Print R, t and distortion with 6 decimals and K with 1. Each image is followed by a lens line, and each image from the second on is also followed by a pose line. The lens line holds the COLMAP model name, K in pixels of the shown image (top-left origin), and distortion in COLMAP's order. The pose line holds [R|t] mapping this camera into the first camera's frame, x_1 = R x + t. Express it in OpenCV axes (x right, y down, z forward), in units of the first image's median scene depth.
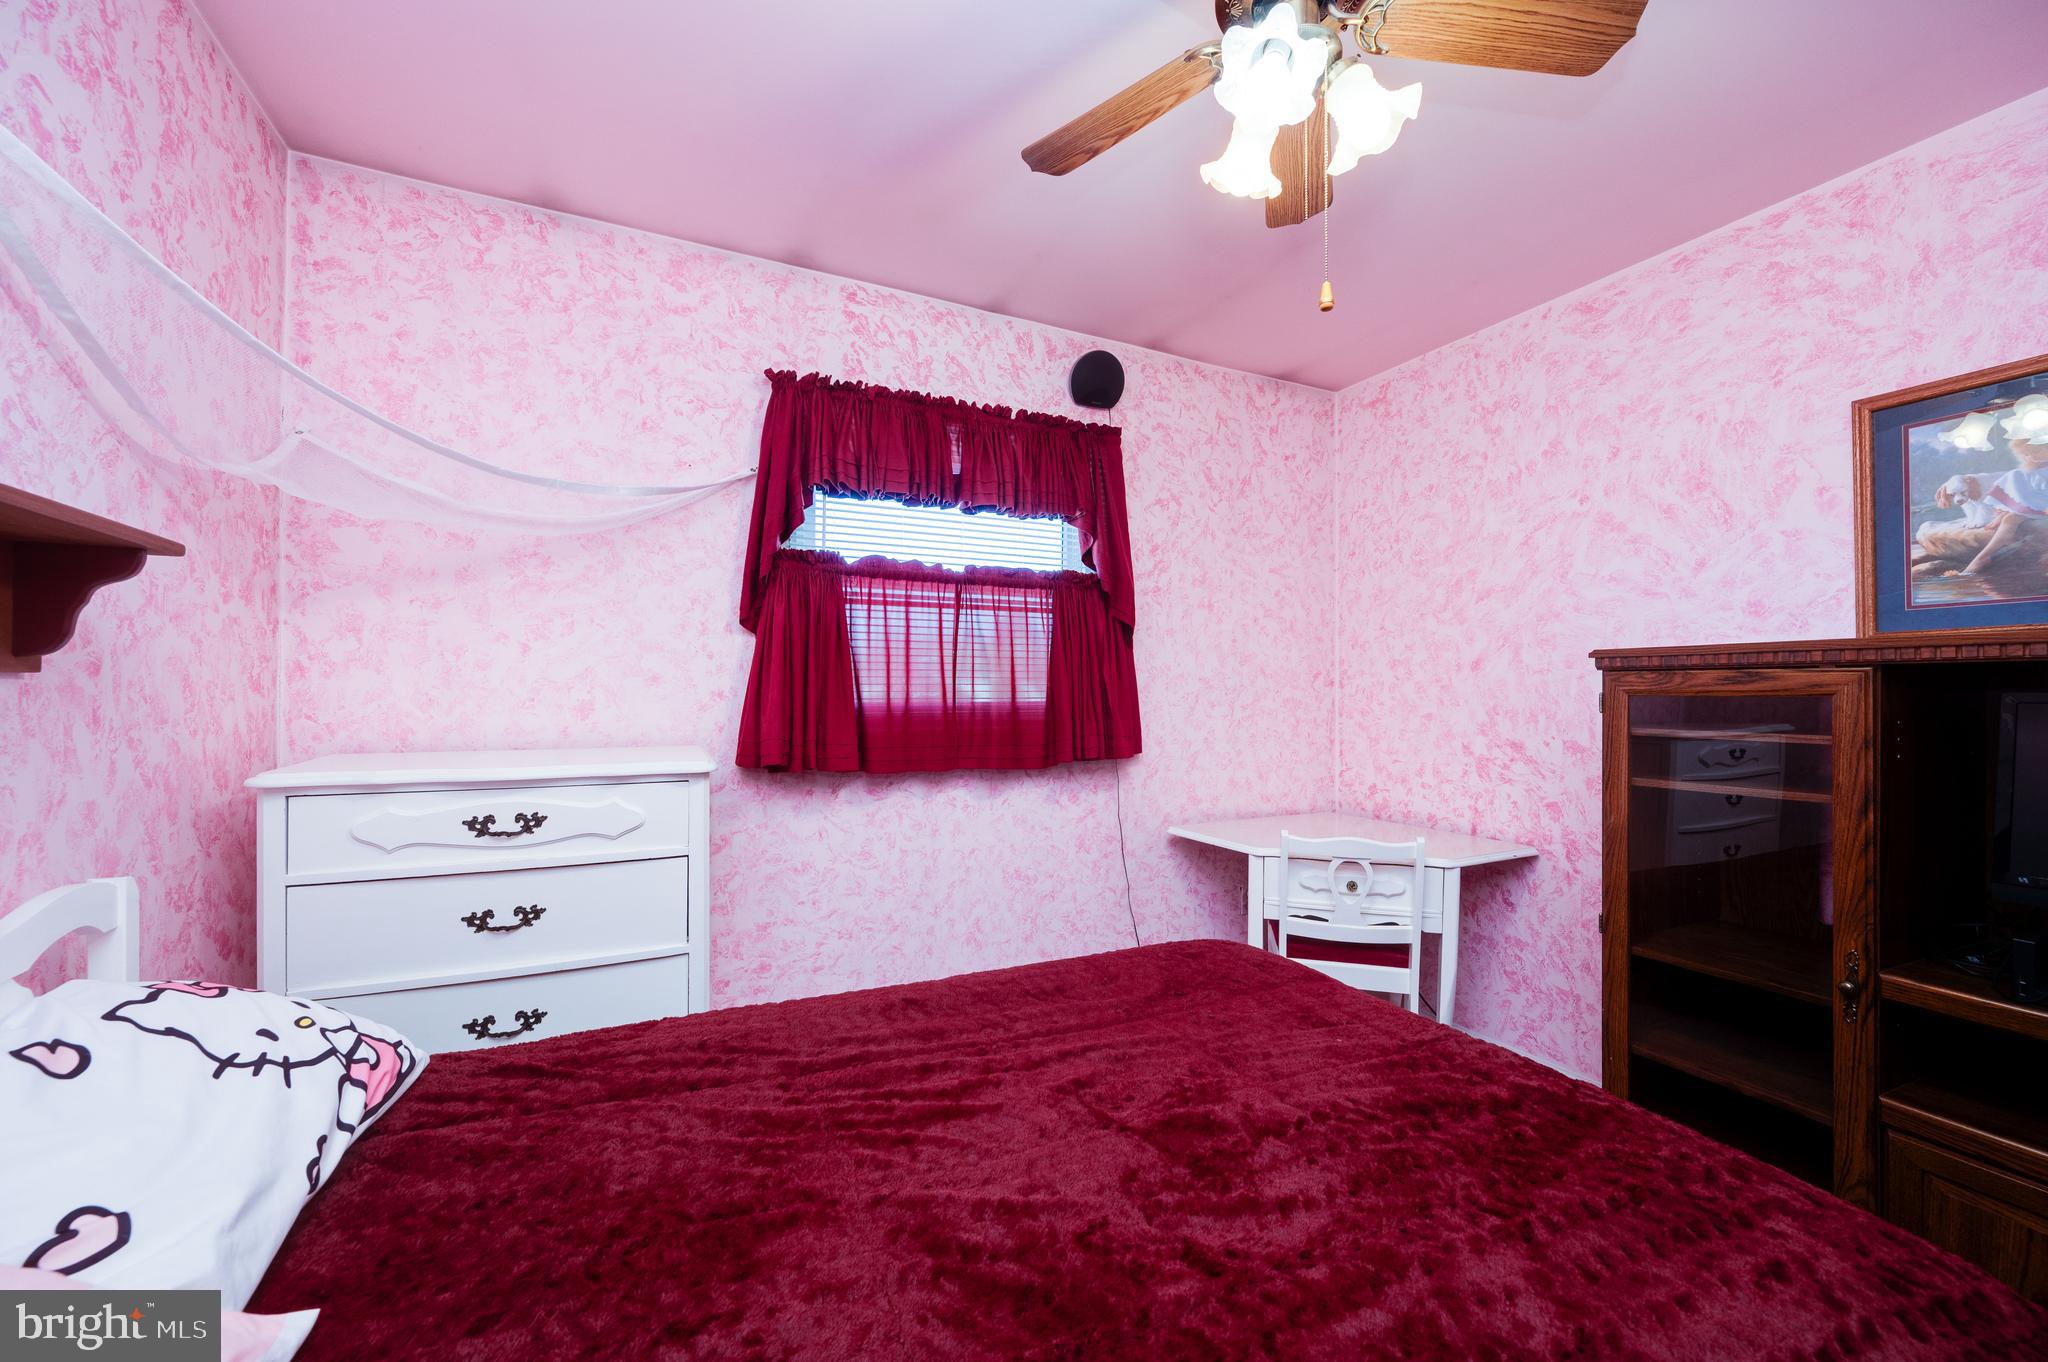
lens RADIAL K [[799.9, 0, 1033.7], [0, 799.9, 692.8], [0, 0, 1]] dist [-0.001718, -0.000125]
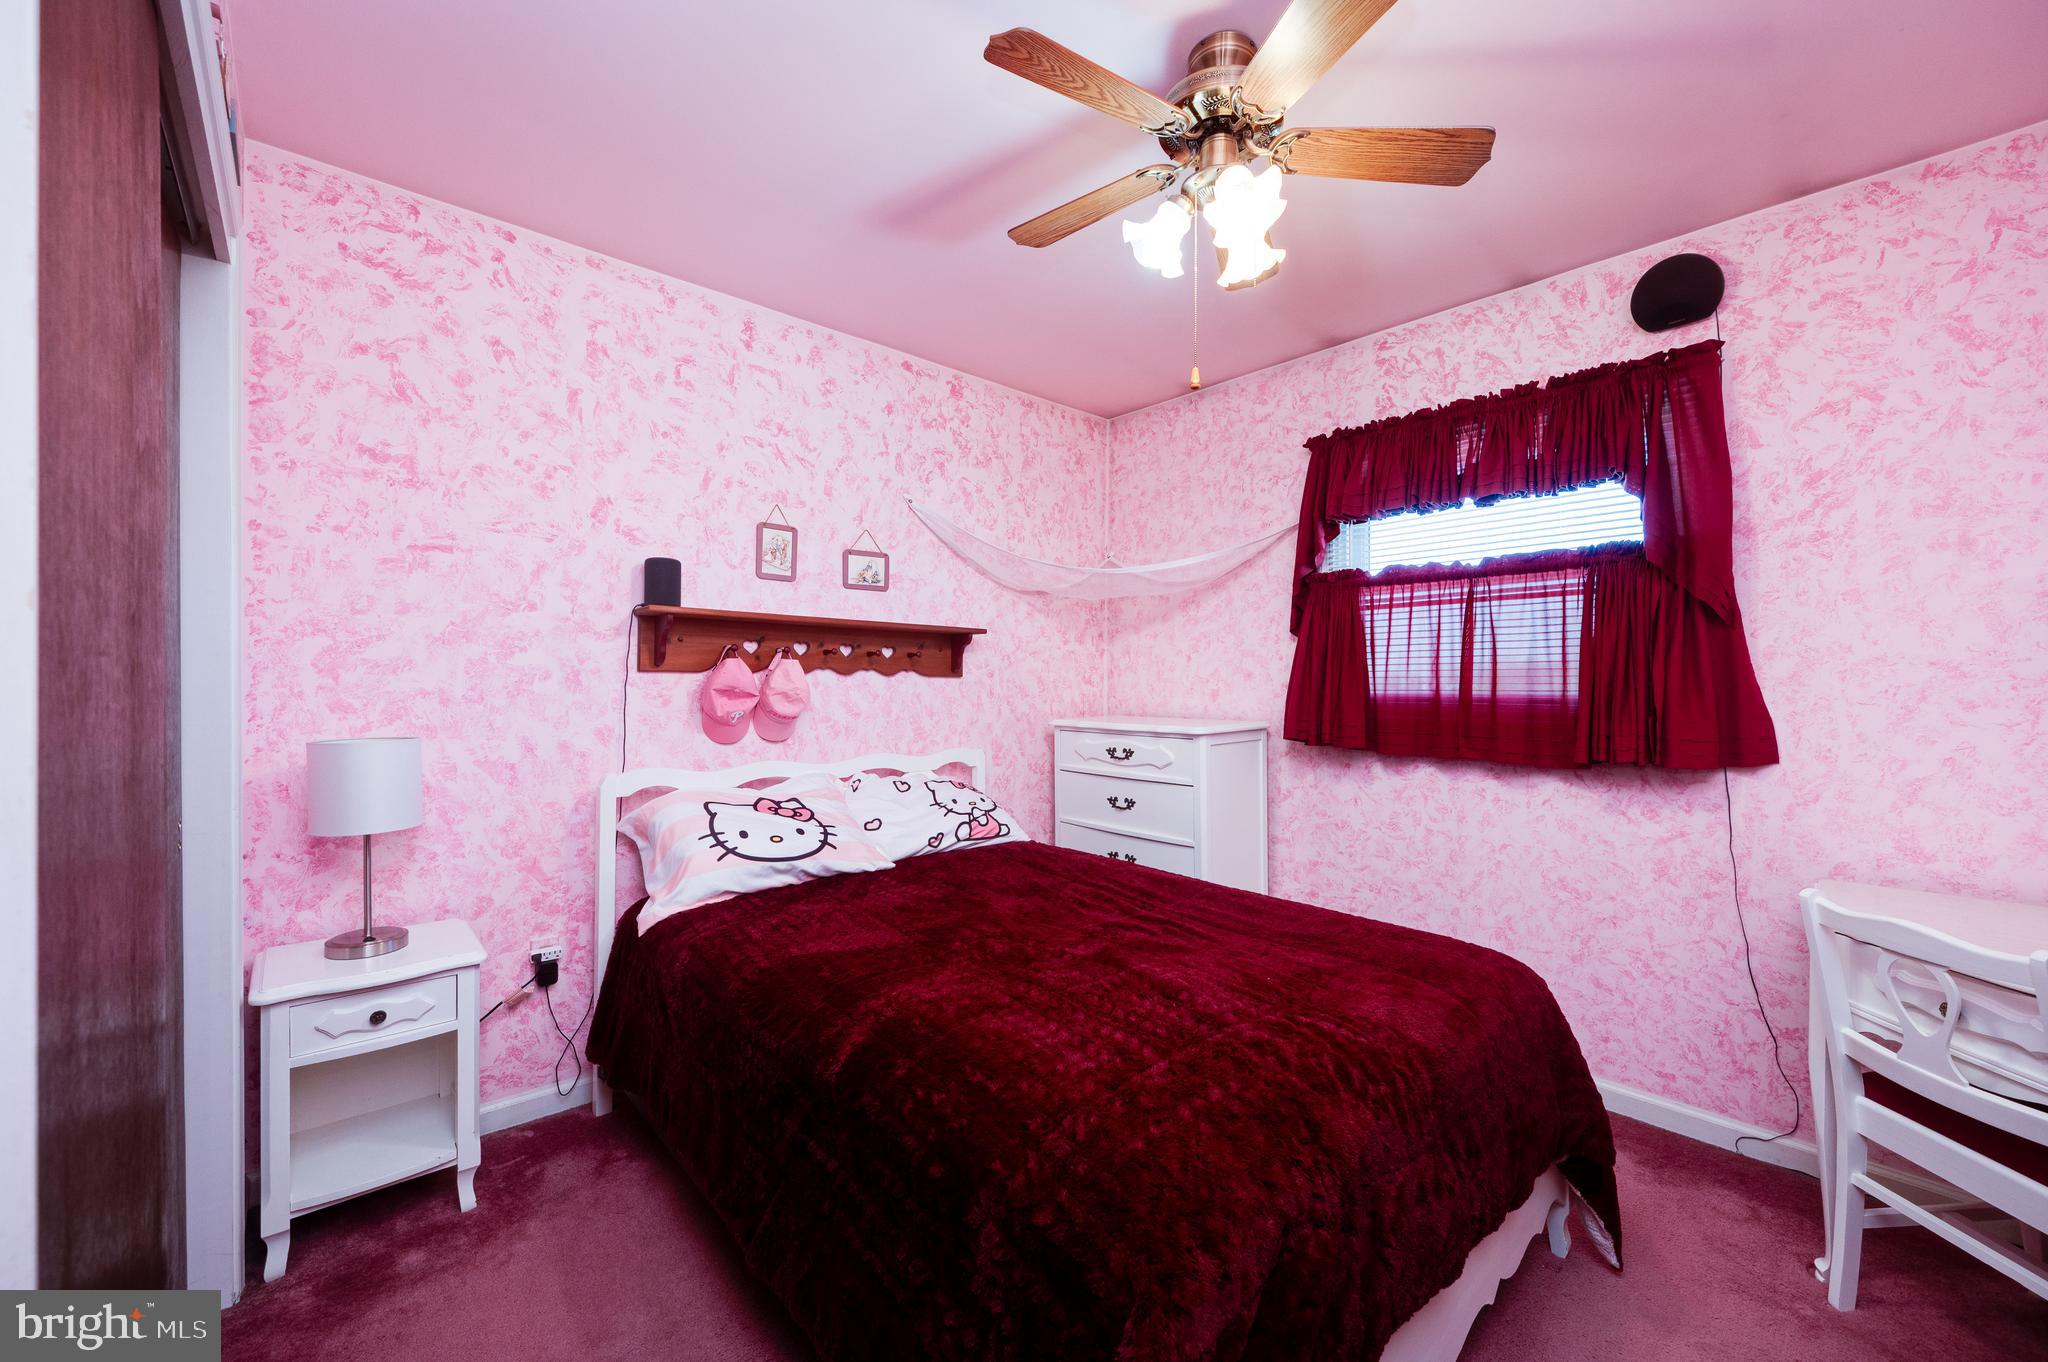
lens RADIAL K [[799.9, 0, 1033.7], [0, 799.9, 692.8], [0, 0, 1]] dist [-0.001718, -0.000125]
pose [[0.279633, 0.008507, -0.960069, 0.750797], [-0.003505, 0.999963, 0.007839, 0.004262], [0.960101, 0.001173, 0.279652, 0.182771]]
